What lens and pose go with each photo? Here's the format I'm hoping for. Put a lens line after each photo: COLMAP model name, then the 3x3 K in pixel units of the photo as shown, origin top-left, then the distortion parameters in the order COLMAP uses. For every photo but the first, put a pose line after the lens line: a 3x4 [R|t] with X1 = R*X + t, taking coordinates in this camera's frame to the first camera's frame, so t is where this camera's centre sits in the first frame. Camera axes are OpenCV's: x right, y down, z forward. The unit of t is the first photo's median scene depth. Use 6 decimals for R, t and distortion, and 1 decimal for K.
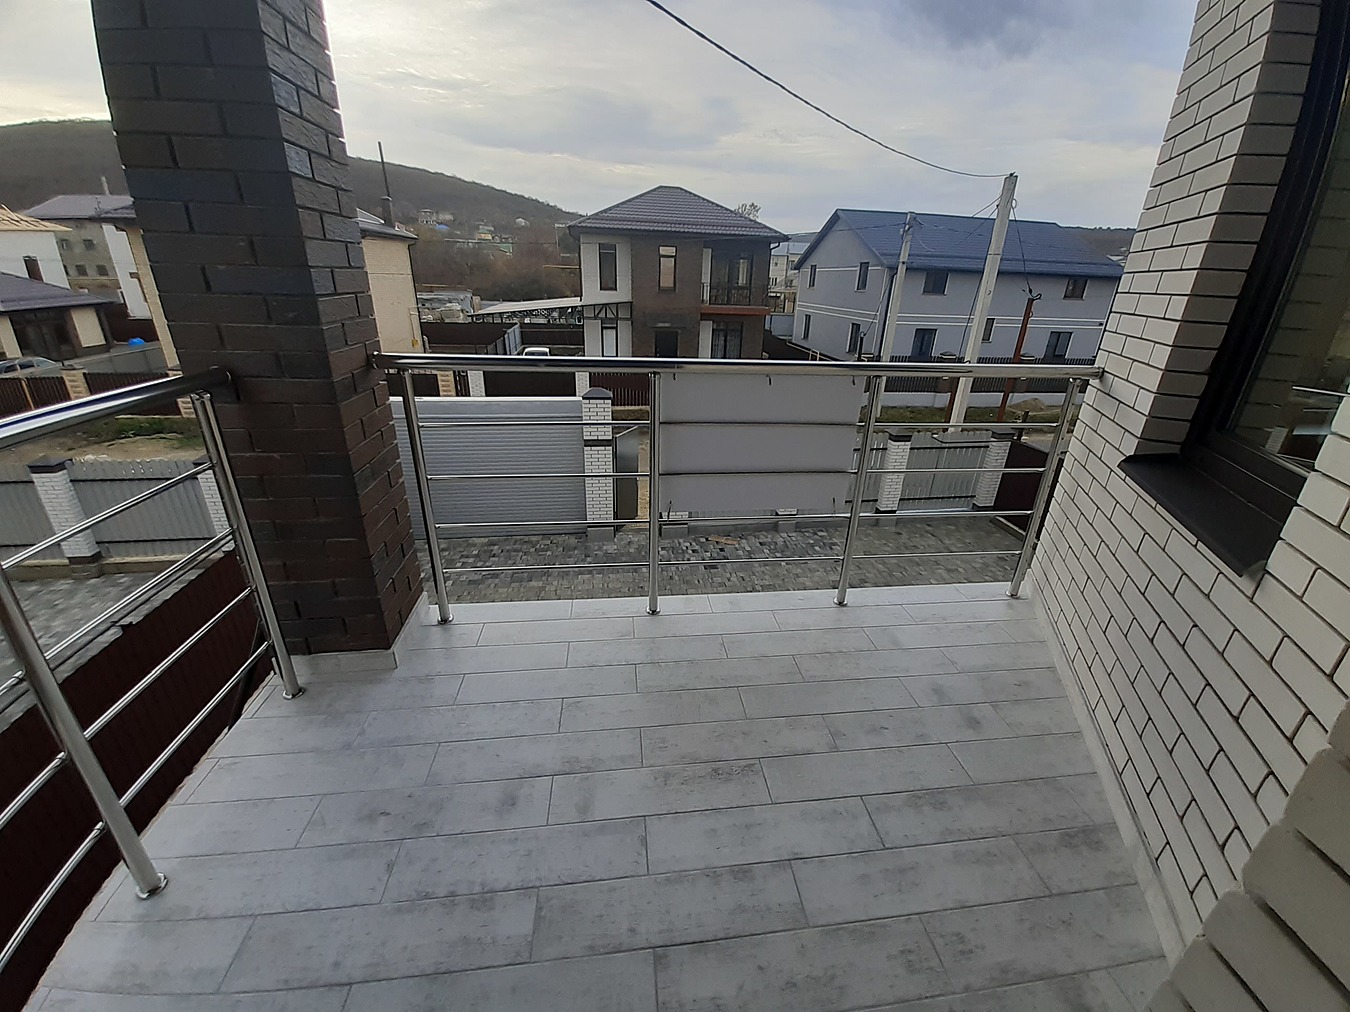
lens RADIAL K [[535.3, 0, 696.5], [0, 535.3, 494.6], [0, 0, 1]] dist [0.016994, -0.016766]
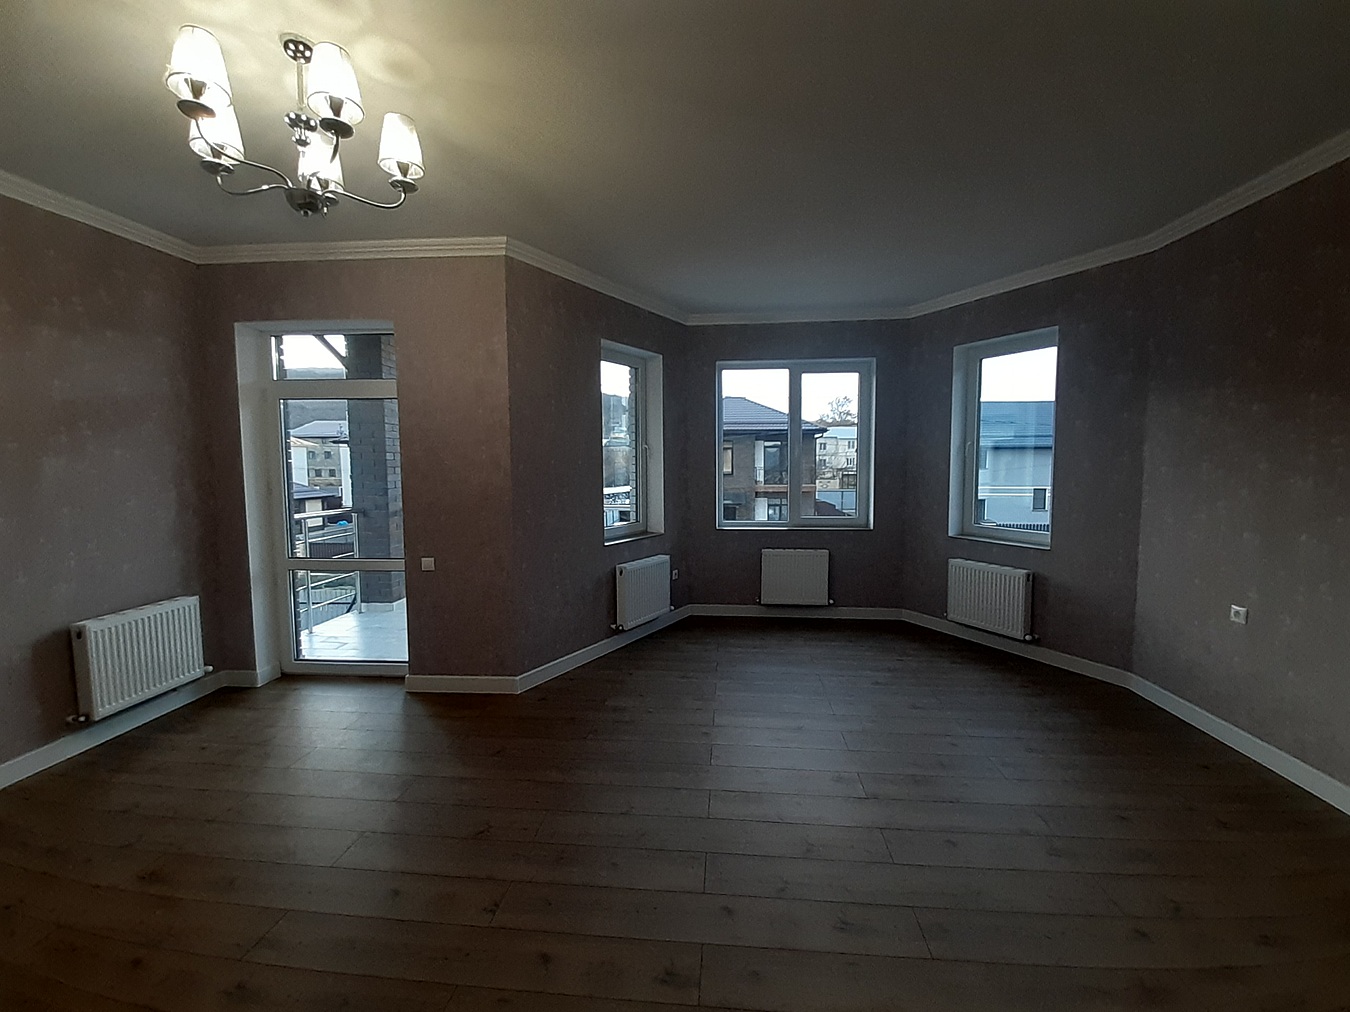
lens RADIAL K [[534.7, 0, 691.6], [0, 534.7, 496.4], [0, 0, 1]] dist [0.018837, -0.016296]
pose [[0.977231, -0.026024, -0.210577, 0.118630], [-0.041751, 0.949462, -0.311094, 0.041713], [0.208031, 0.312803, 0.926757, -0.110919]]
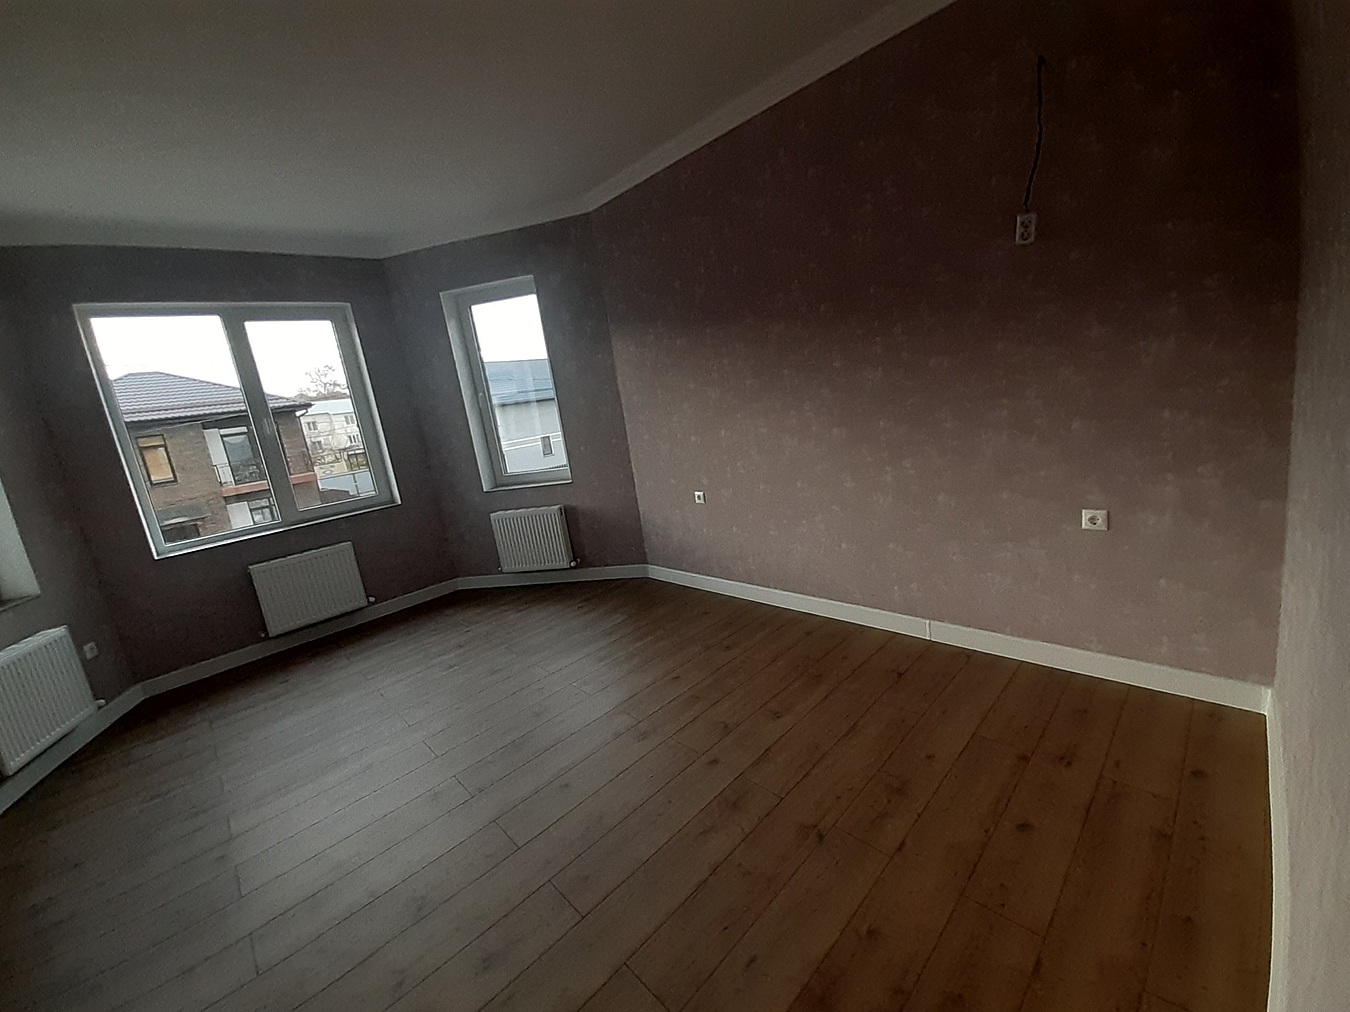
lens RADIAL K [[534.7, 0, 691.6], [0, 534.7, 496.4], [0, 0, 1]] dist [0.018837, -0.016296]
pose [[0.787480, -0.259992, 0.558819, 0.120120], [0.377028, 0.920450, -0.103060, 0.039633], [-0.487570, 0.291848, 0.822861, -0.096271]]
